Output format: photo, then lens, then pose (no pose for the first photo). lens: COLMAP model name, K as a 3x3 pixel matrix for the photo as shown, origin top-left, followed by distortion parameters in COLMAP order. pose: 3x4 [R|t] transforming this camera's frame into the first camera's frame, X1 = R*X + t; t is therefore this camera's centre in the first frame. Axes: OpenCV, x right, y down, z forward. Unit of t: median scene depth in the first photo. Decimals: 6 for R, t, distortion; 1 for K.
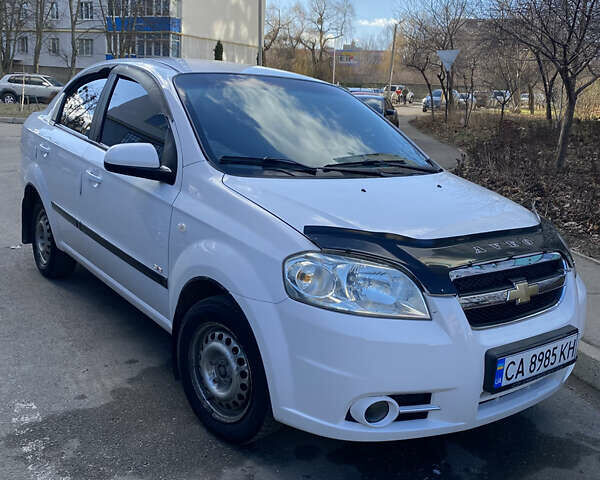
lens RADIAL K [[610.2, 0, 300.0], [0, 610.2, 240.0], [0, 0, 1]] dist [0.005422, -0.002277]
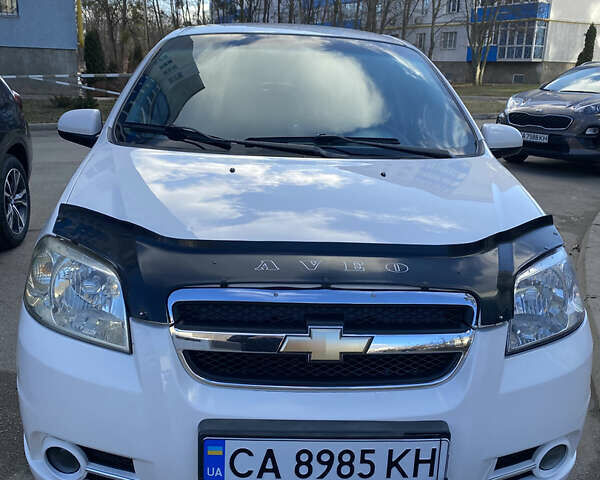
lens RADIAL K [[610.2, 0, 300.0], [0, 610.2, 240.0], [0, 0, 1]] dist [0.005422, -0.002277]
pose [[0.834572, 0.117915, -0.538131, 0.534829], [-0.112530, 0.992717, 0.043005, -0.034357], [0.539283, 0.024665, 0.841764, 0.381400]]
